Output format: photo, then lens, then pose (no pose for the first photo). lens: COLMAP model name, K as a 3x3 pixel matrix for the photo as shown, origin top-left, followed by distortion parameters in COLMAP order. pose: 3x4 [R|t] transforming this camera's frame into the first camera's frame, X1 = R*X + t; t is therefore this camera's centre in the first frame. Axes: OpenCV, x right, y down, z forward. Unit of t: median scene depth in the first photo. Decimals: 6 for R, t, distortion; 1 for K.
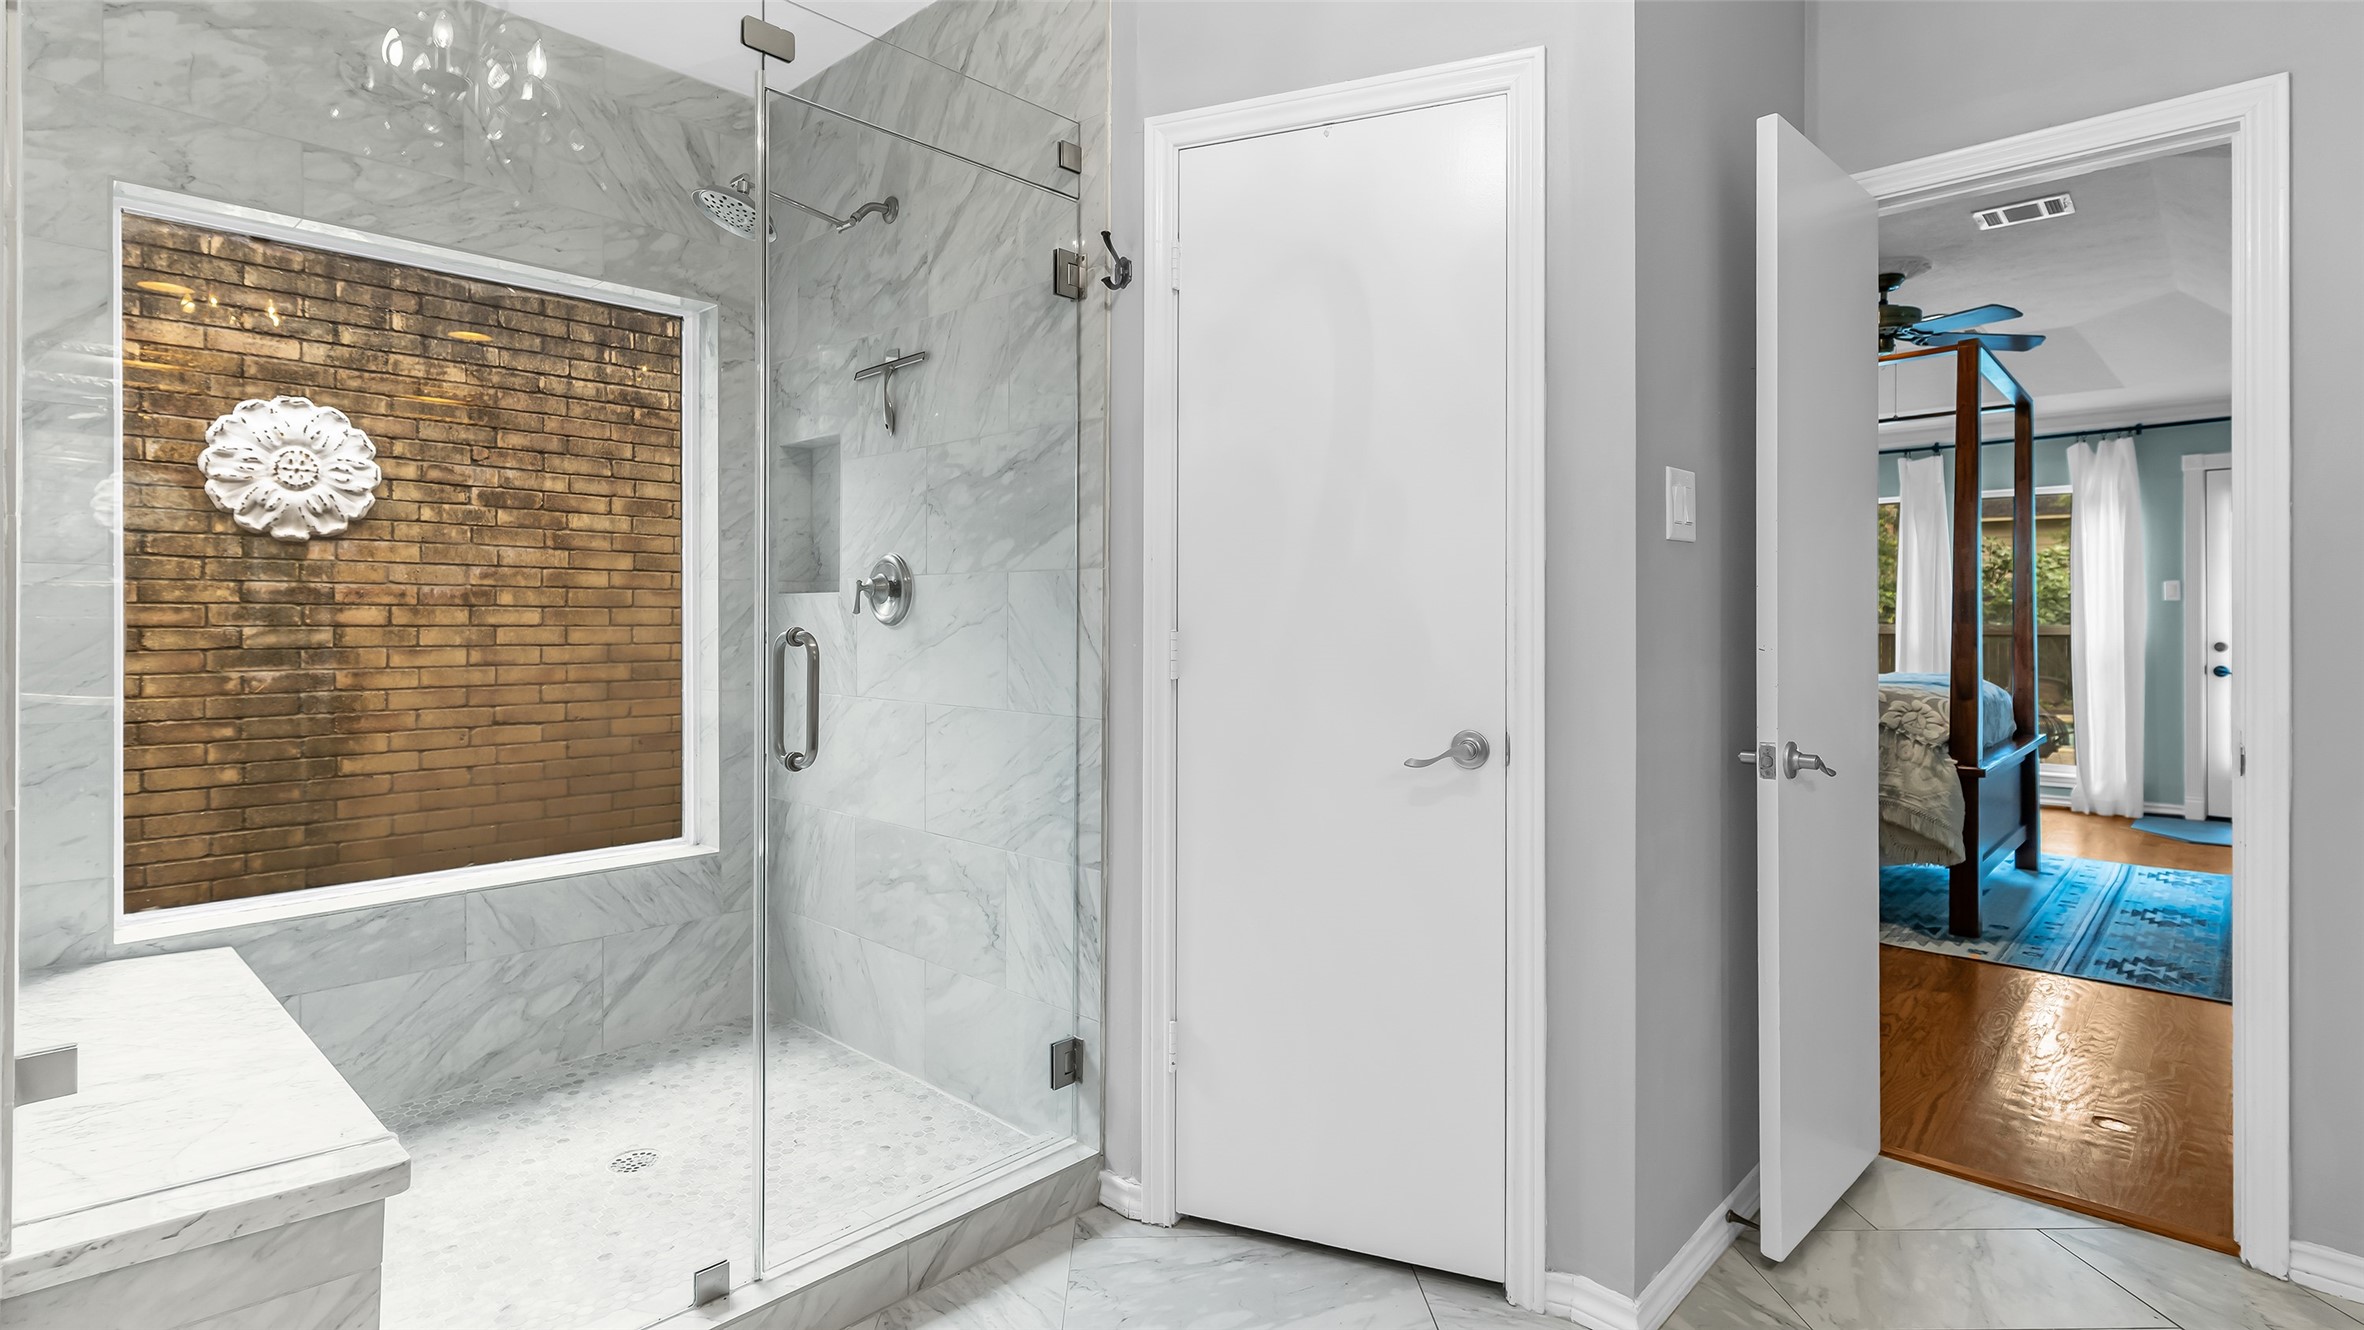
lens RADIAL K [[1143.7, 0, 1179.0], [0, 1143.7, 652.4], [0, 0, 1]] dist [0.009692, 0.000544]
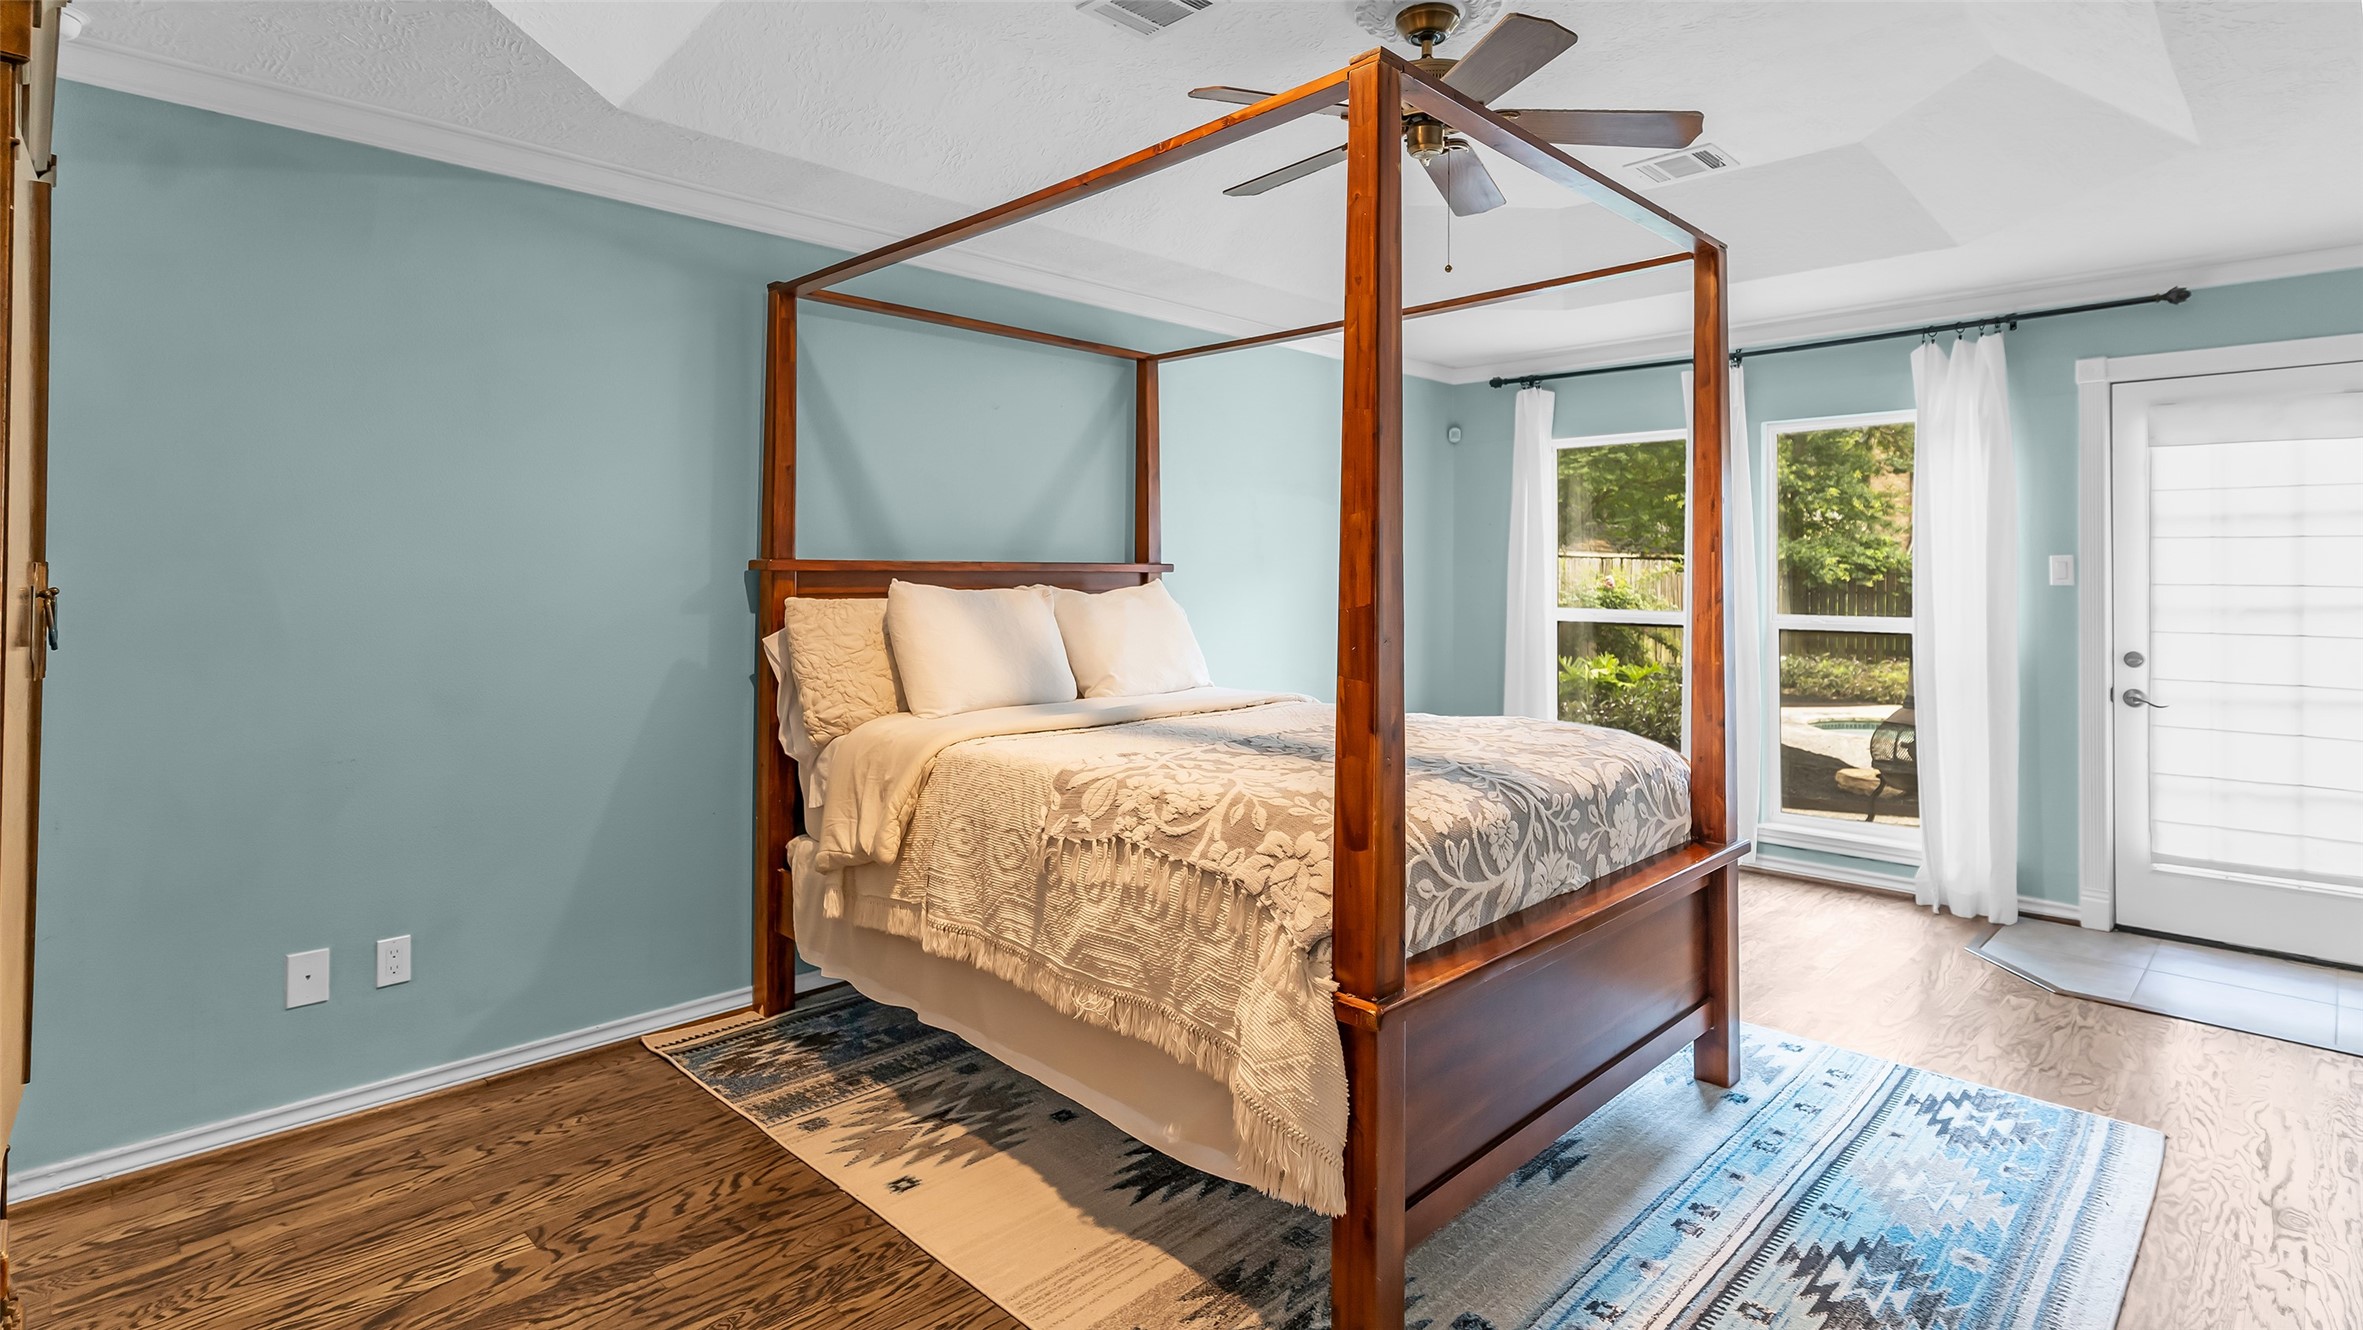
lens RADIAL K [[1143.2, 0, 1193.8], [0, 1143.2, 589.2], [0, 0, 1]] dist [0.009692, 0.000544]
pose [[0.999487, 0.003920, -0.031798, 0.398448], [-0.004124, 0.999971, -0.006357, -0.036717], [0.031772, 0.006484, 0.999474, 0.342971]]
